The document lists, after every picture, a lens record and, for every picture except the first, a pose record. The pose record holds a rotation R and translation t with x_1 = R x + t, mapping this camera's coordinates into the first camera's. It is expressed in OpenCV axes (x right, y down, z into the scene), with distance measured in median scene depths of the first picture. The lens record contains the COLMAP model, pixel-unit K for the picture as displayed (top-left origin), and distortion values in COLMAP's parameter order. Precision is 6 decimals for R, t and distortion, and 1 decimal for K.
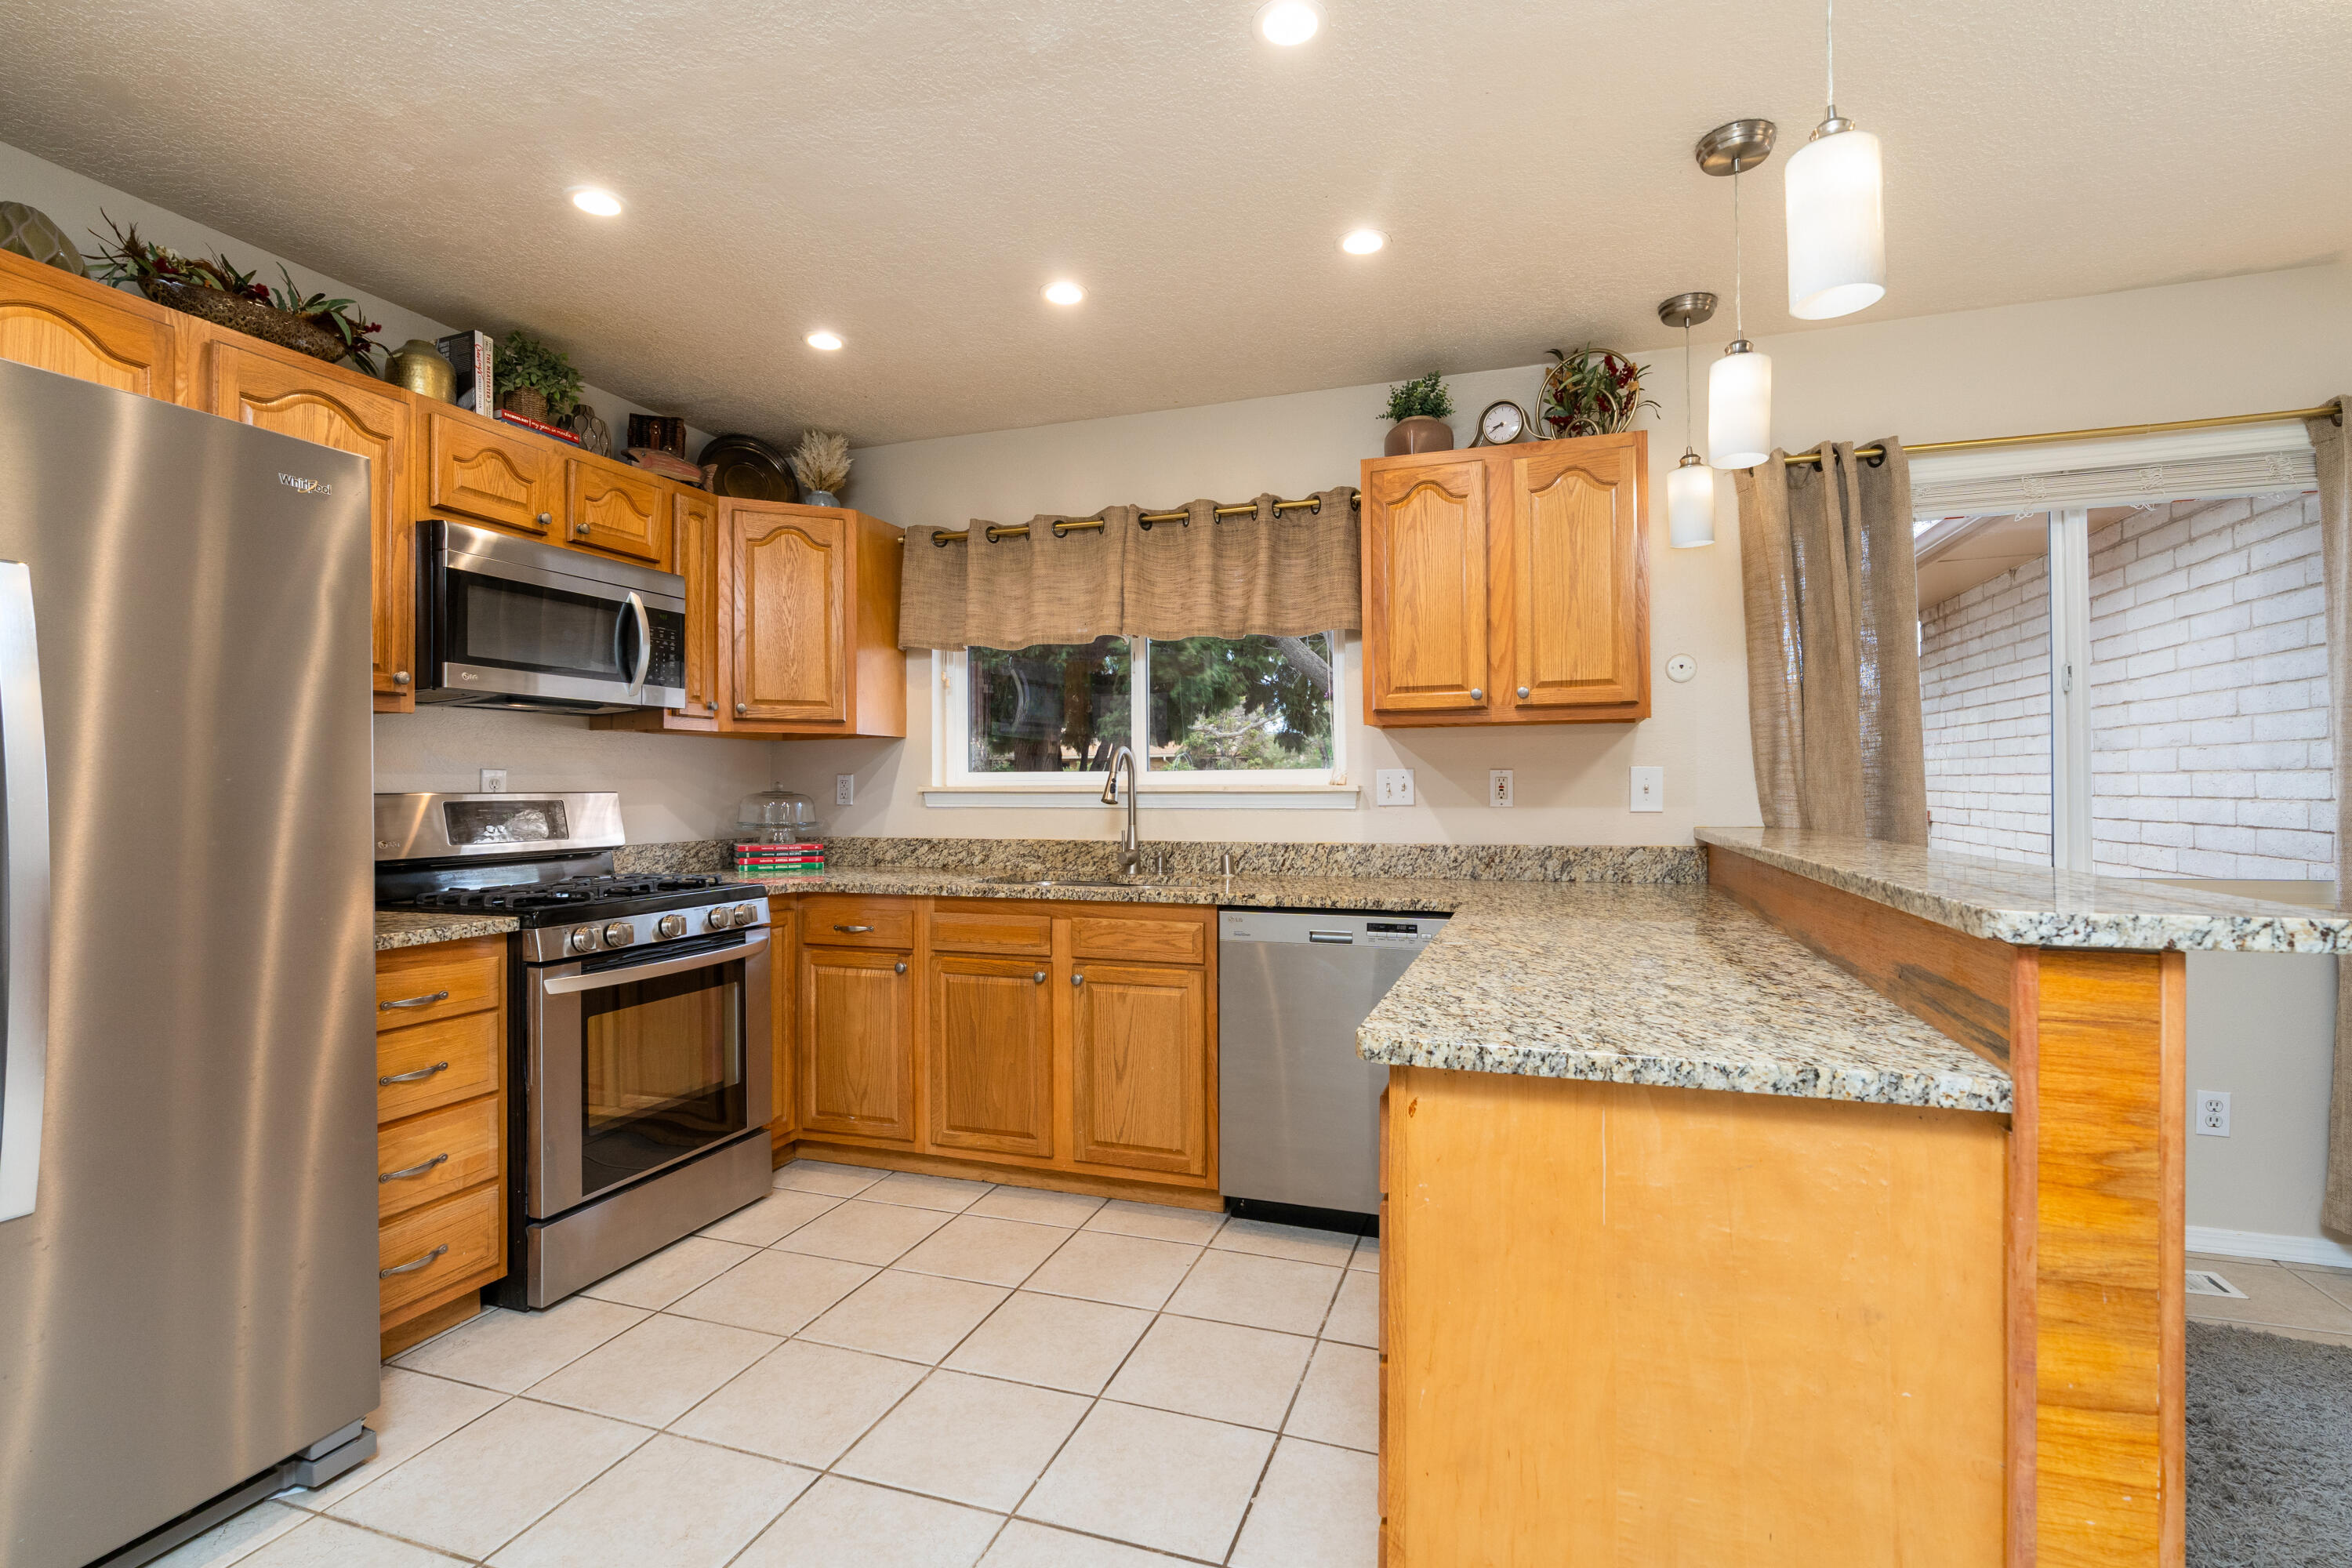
lens RADIAL K [[1076.4, 0, 1174.2], [0, 1076.4, 782.1], [0, 0, 1]] dist [-0.010170, 0.004453]
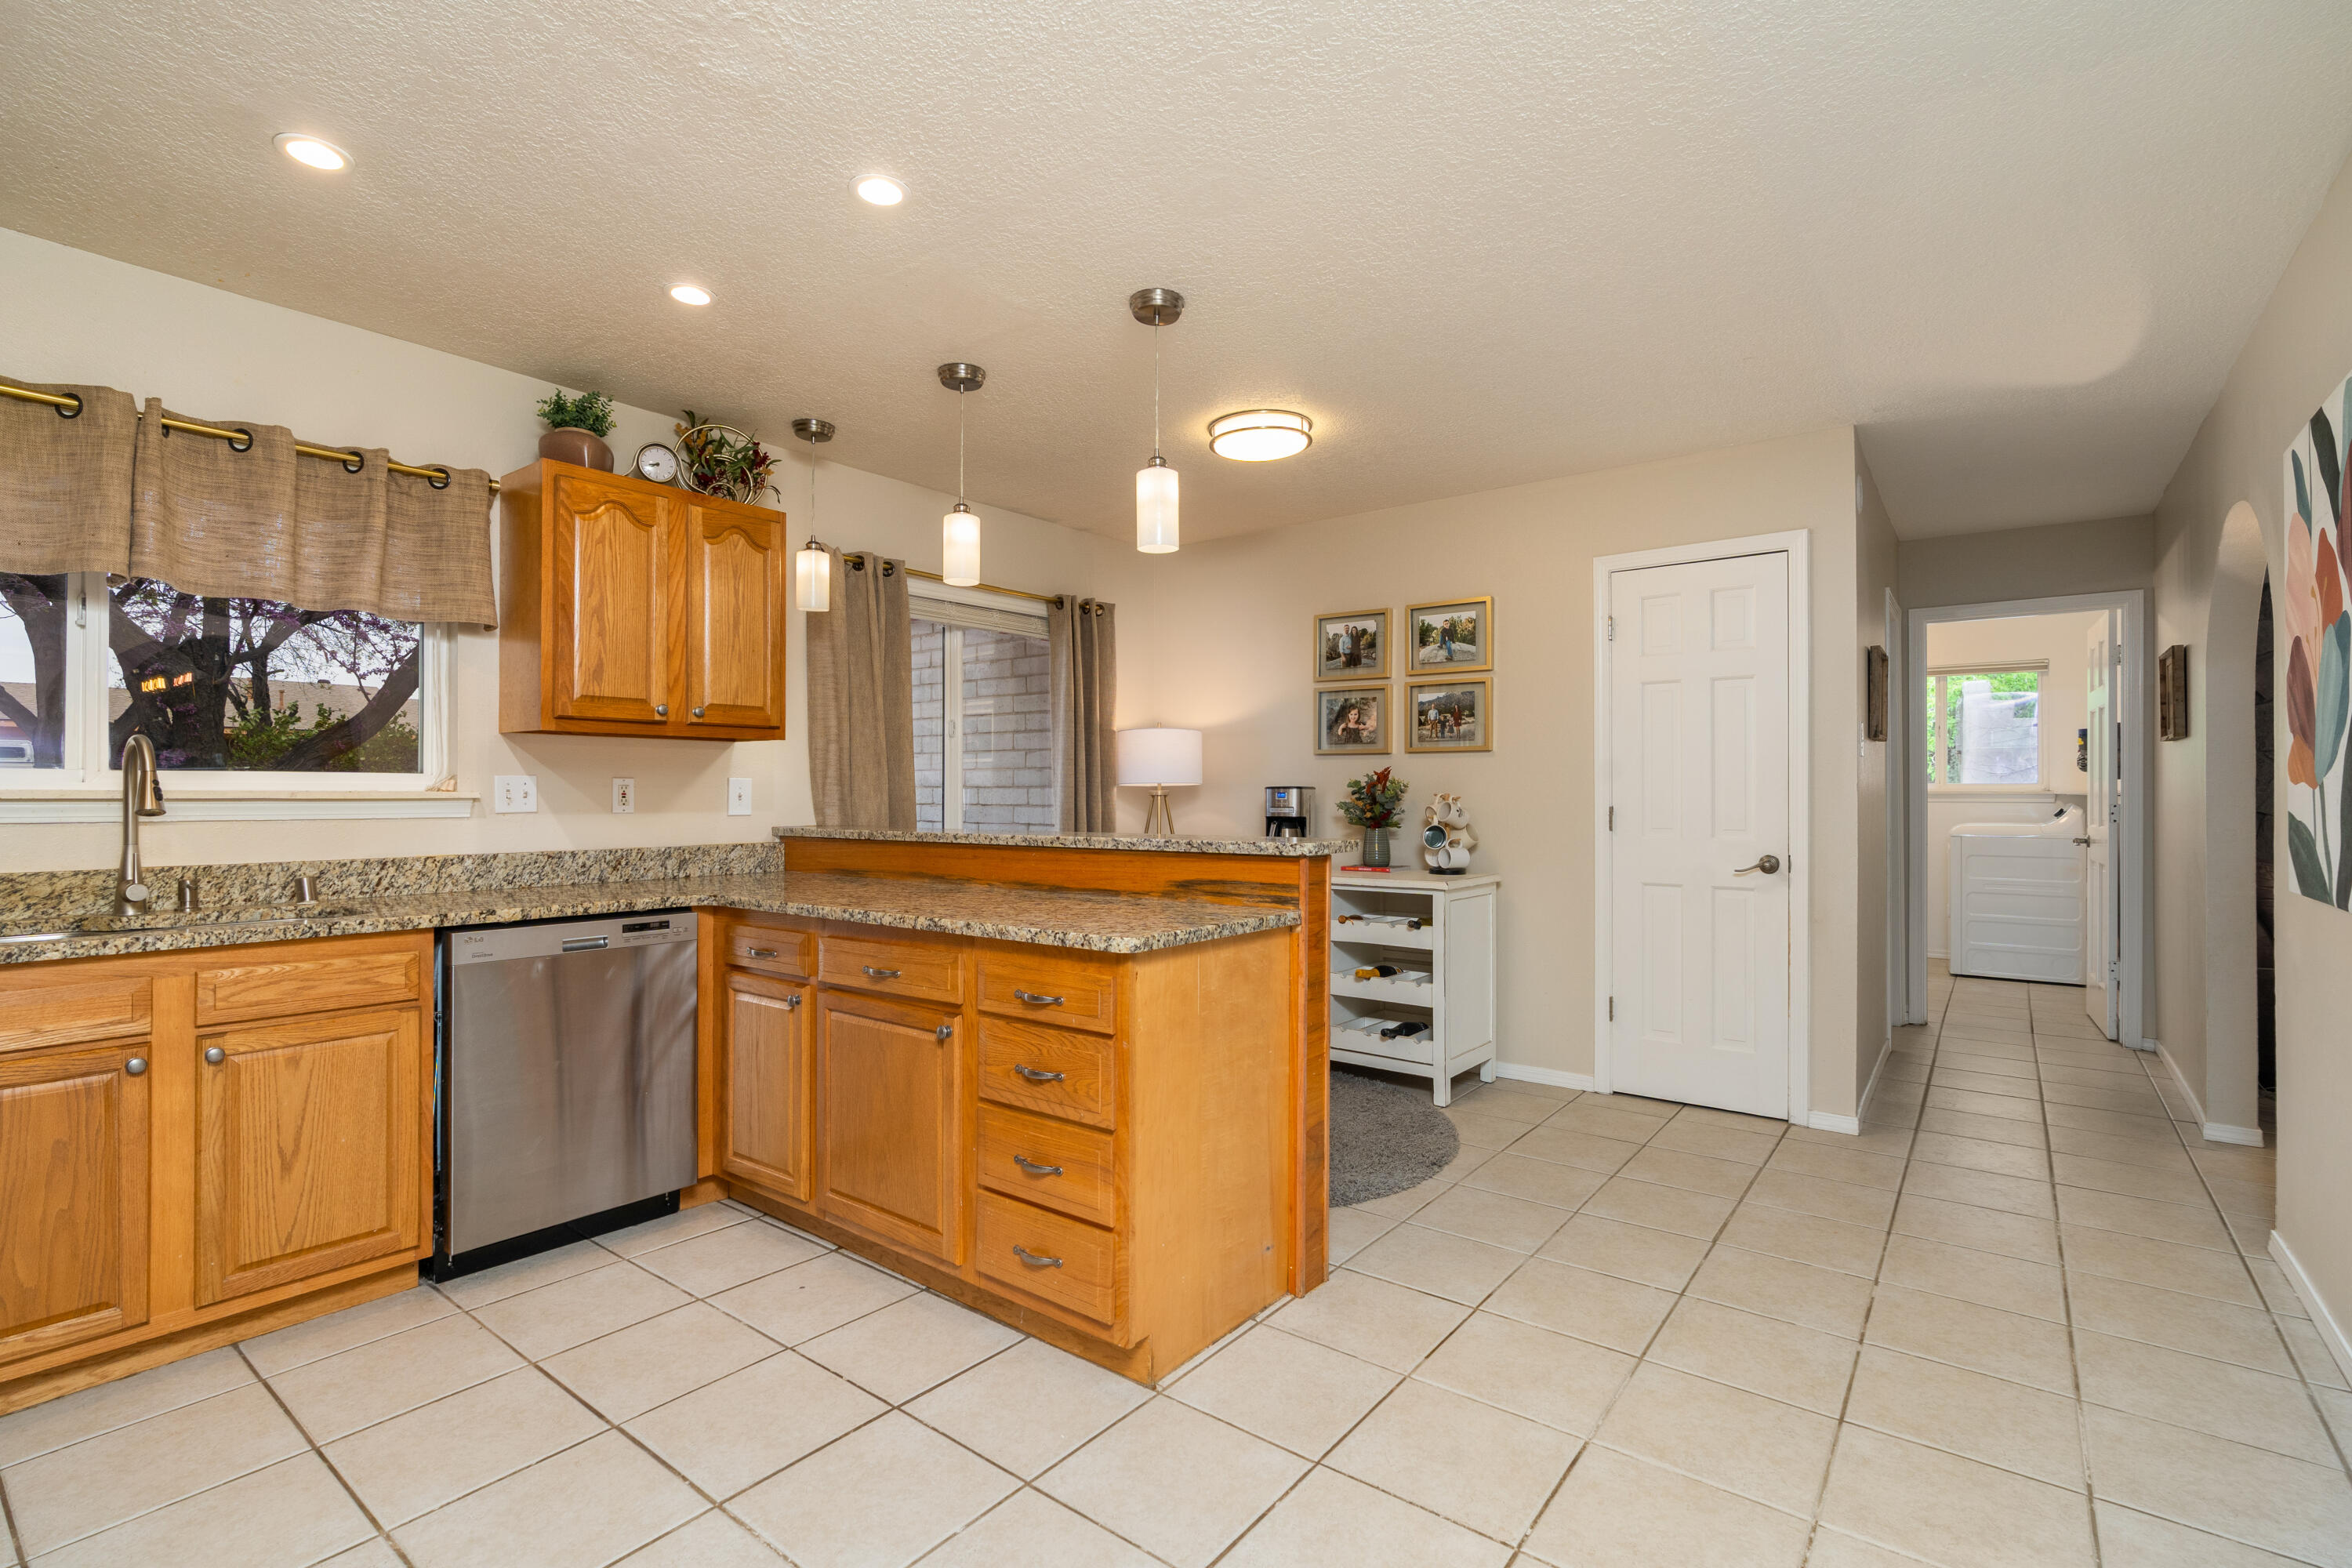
lens RADIAL K [[1076.4, 0, 1174.6], [0, 1076.4, 786.4], [0, 0, 1]] dist [-0.010170, 0.004453]
pose [[0.327948, 0.012033, 0.944619, -0.546699], [-0.007524, 0.999920, -0.010125, 0.003323], [-0.944666, -0.003787, 0.328013, 0.139473]]
